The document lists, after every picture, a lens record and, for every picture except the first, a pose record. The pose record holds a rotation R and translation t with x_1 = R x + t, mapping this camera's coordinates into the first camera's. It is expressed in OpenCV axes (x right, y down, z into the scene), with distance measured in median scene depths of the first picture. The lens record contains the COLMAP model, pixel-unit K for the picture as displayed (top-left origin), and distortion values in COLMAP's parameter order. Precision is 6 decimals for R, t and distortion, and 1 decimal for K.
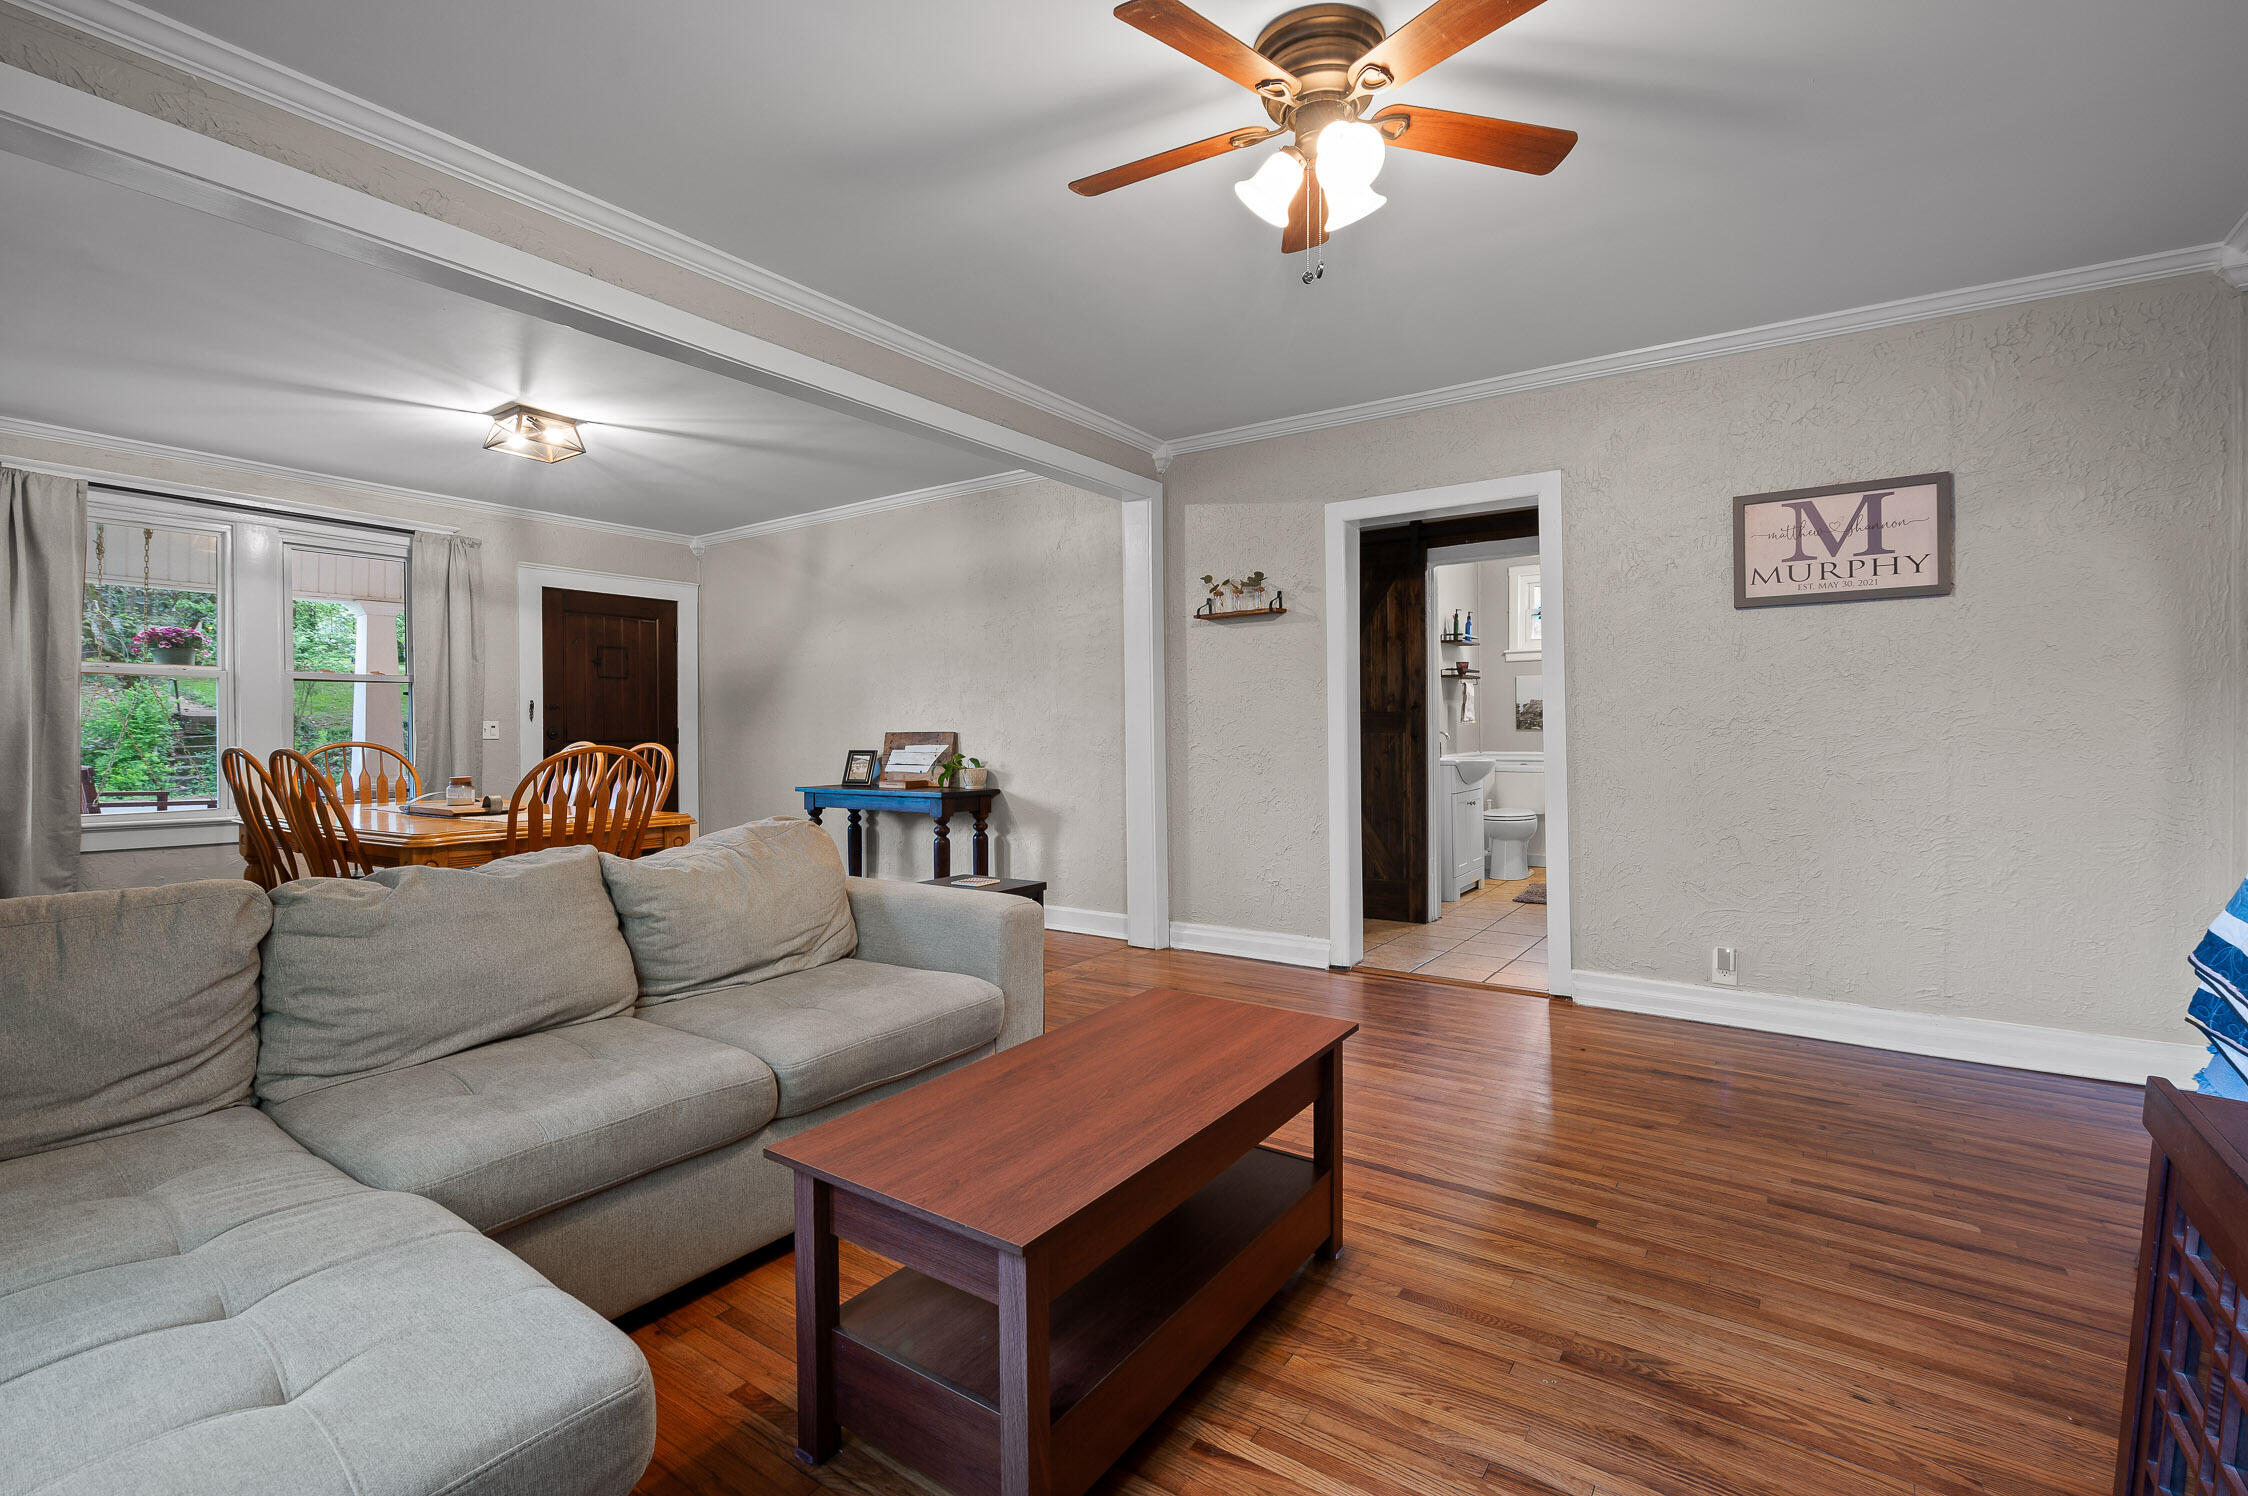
lens RADIAL K [[1001.0, 0, 1158.9], [0, 1001.0, 732.5], [0, 0, 1]] dist [-0.001830, -0.000216]
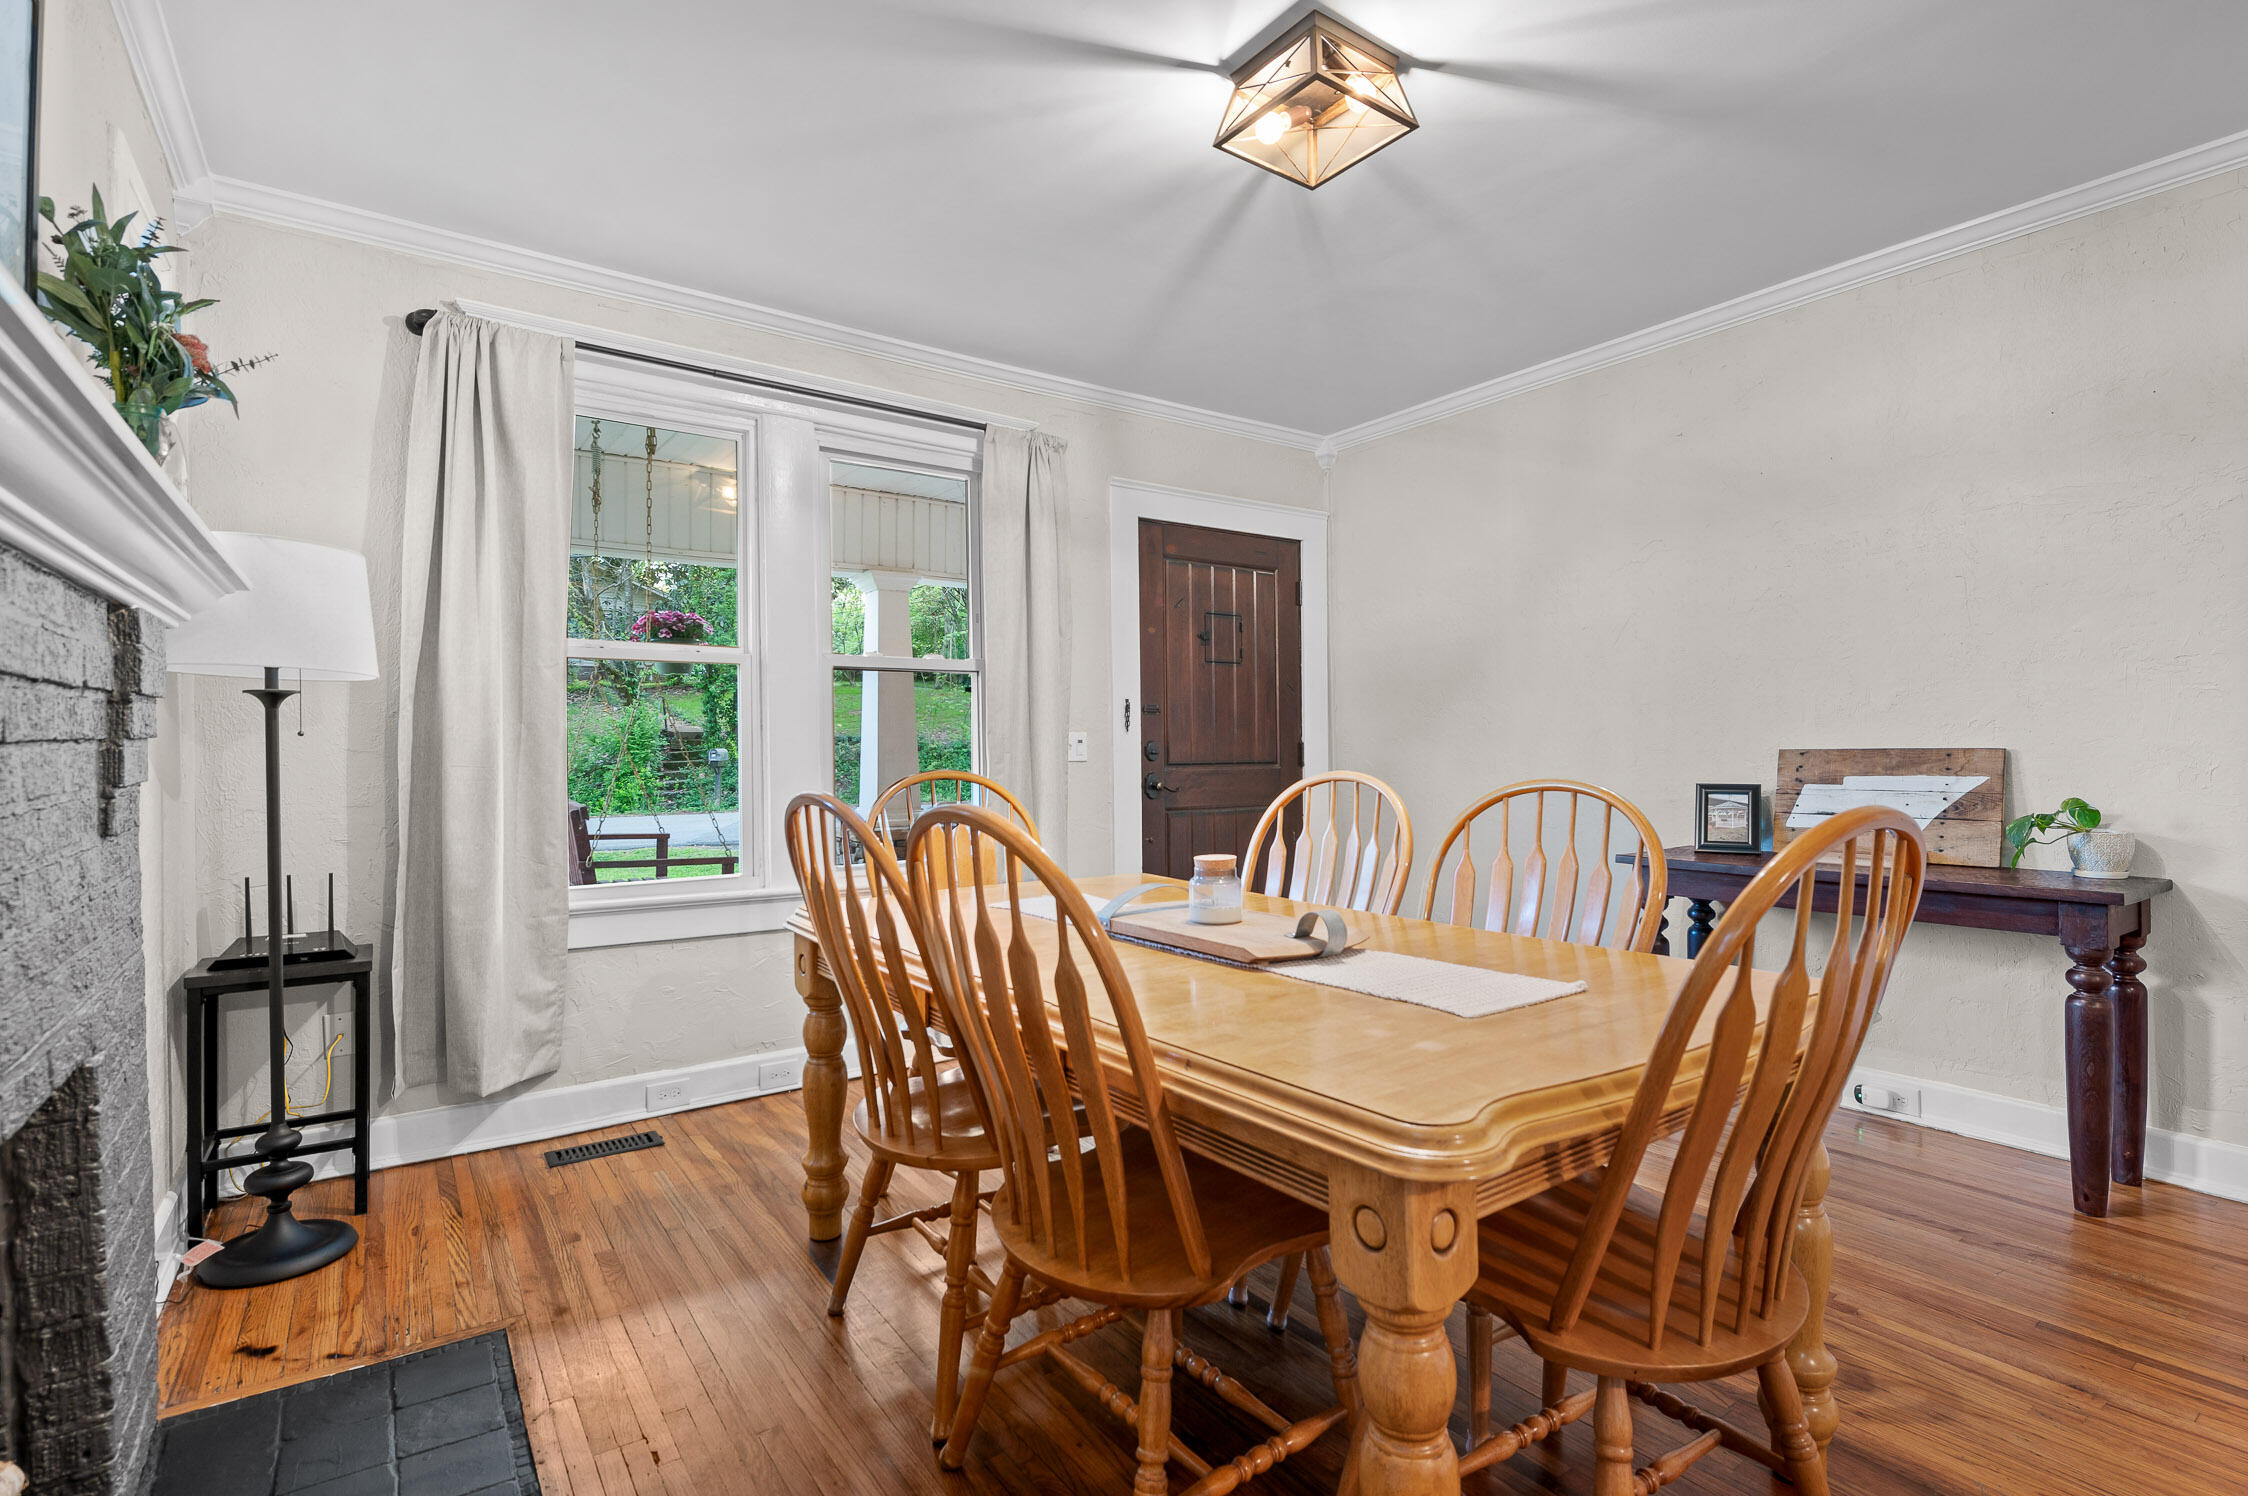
lens RADIAL K [[1061.8, 0, 1127.1], [0, 1061.8, 743.5], [0, 0, 1]] dist [0.001573, 0.000289]
pose [[0.935222, -0.003474, -0.354044, -0.398835], [0.003166, 0.999994, -0.001450, -0.003481], [0.354047, 0.000235, 0.935228, 0.386738]]
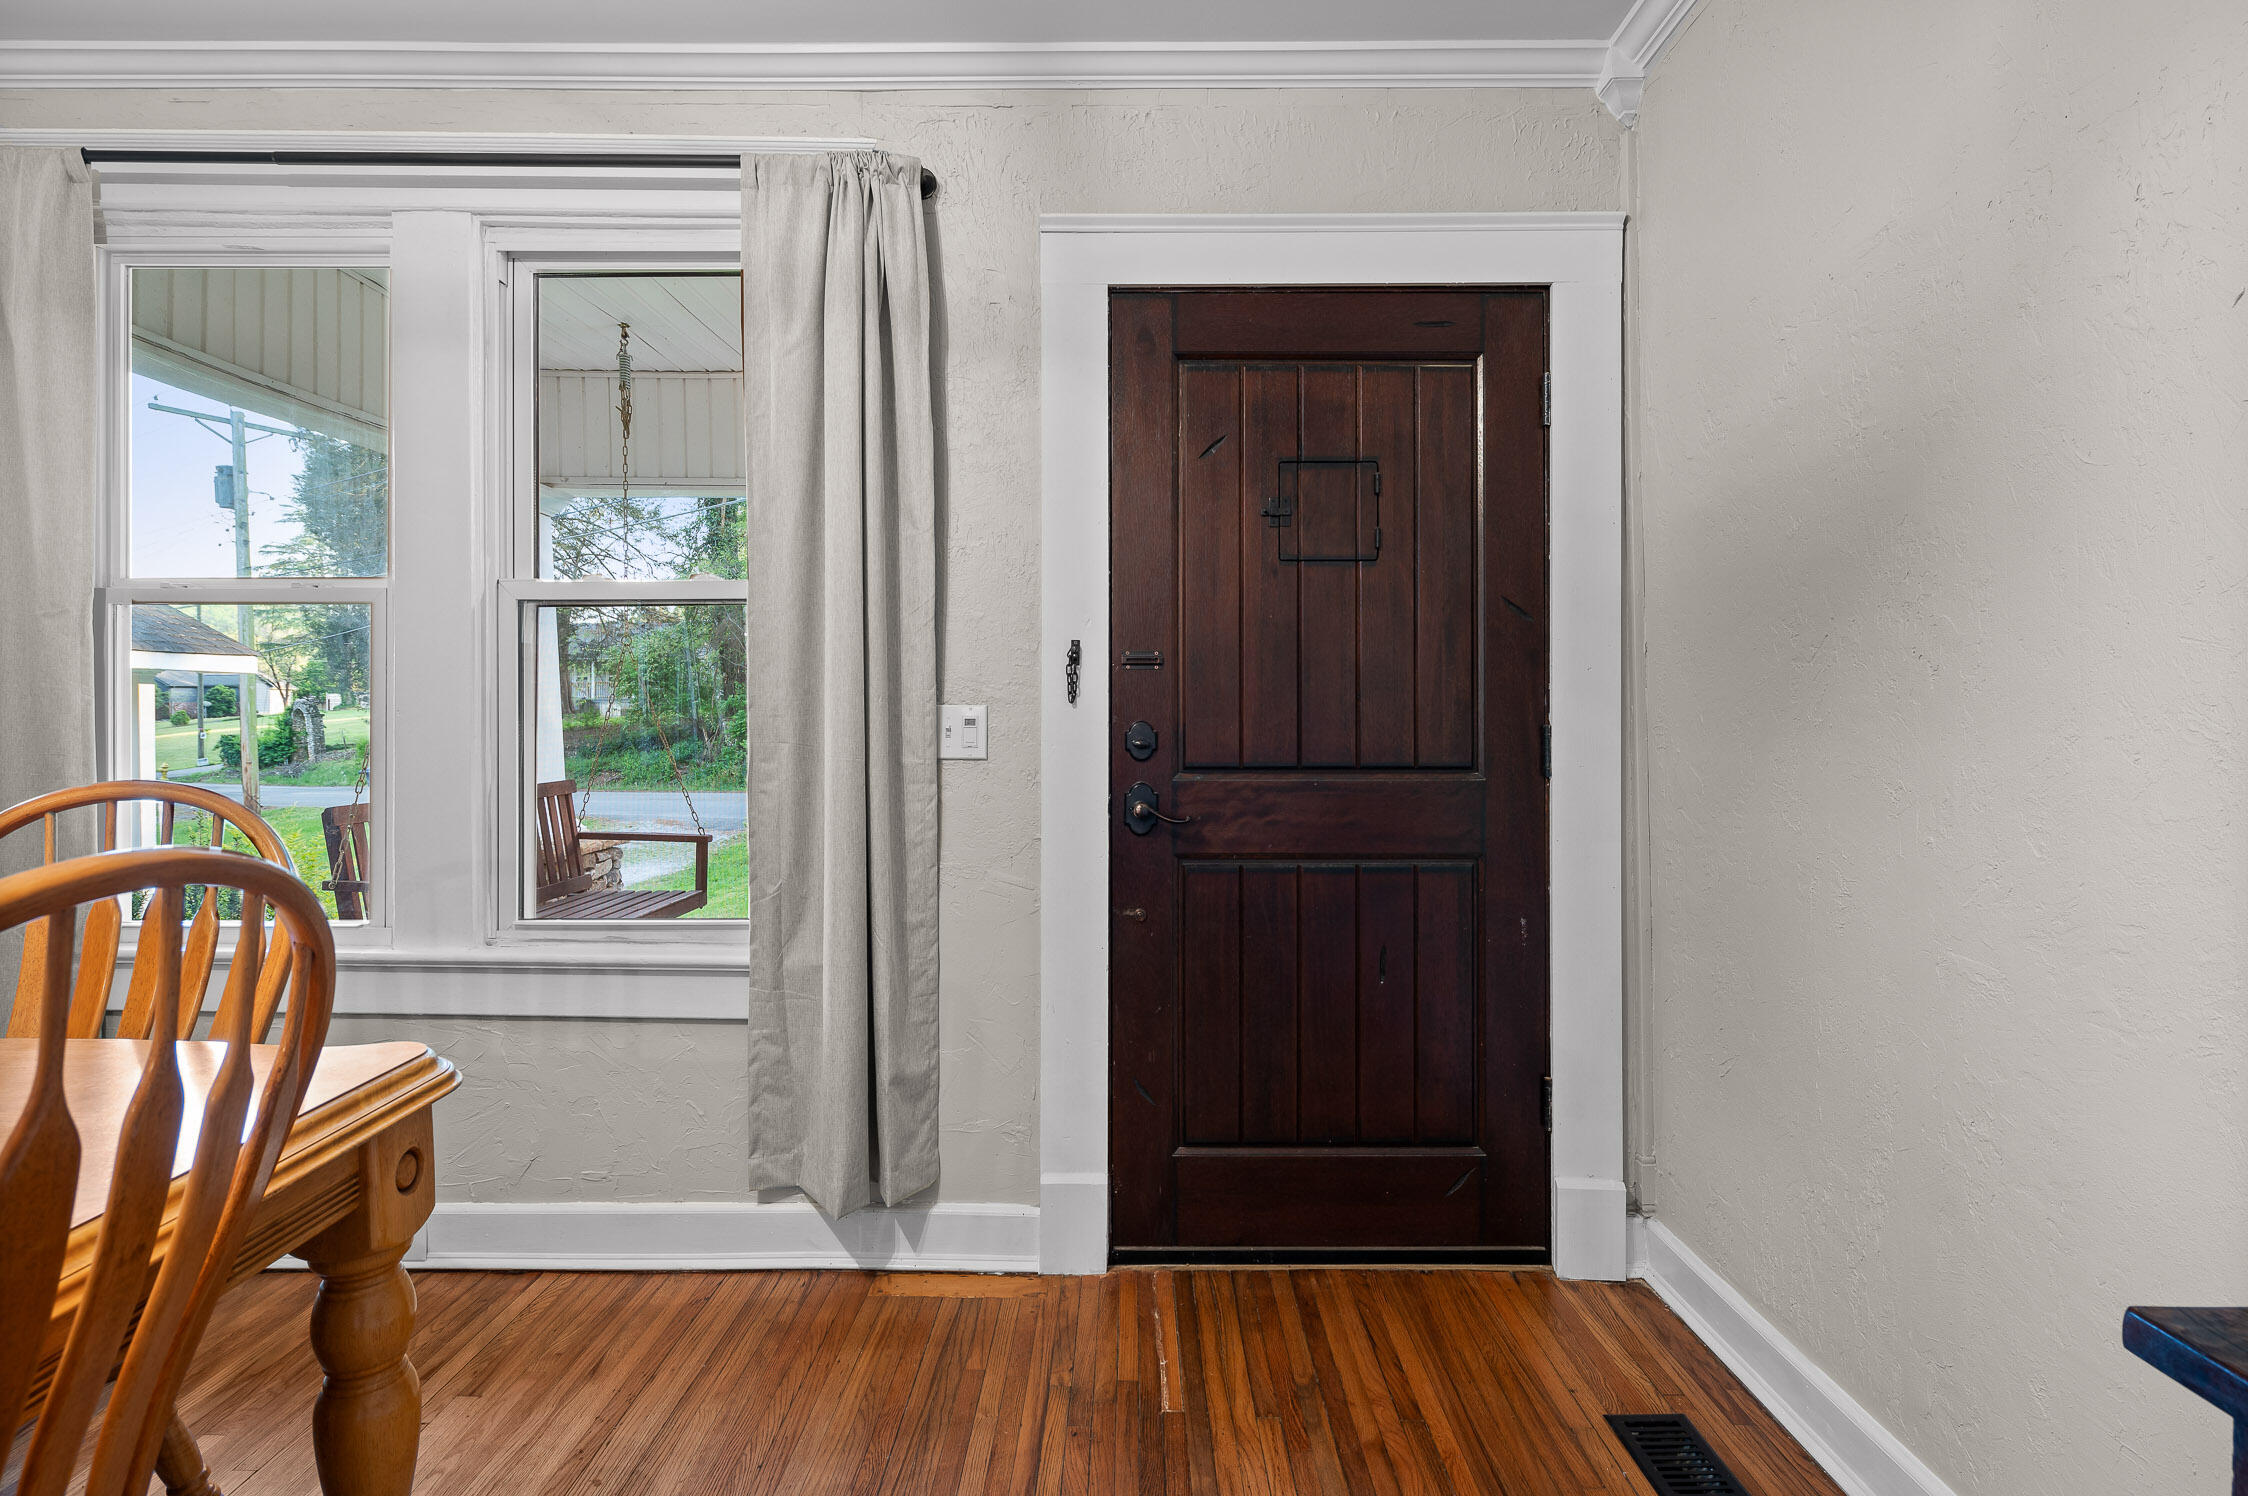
lens RADIAL K [[1167.8, 0, 1121.6], [0, 1167.8, 743.7], [0, 0, 1]] dist [-0.009350, -0.000657]
pose [[0.558516, 0.007431, -0.829460, -0.310987], [-0.000953, 0.999965, 0.008317, -0.002071], [0.829493, -0.003854, 0.558504, 0.814225]]
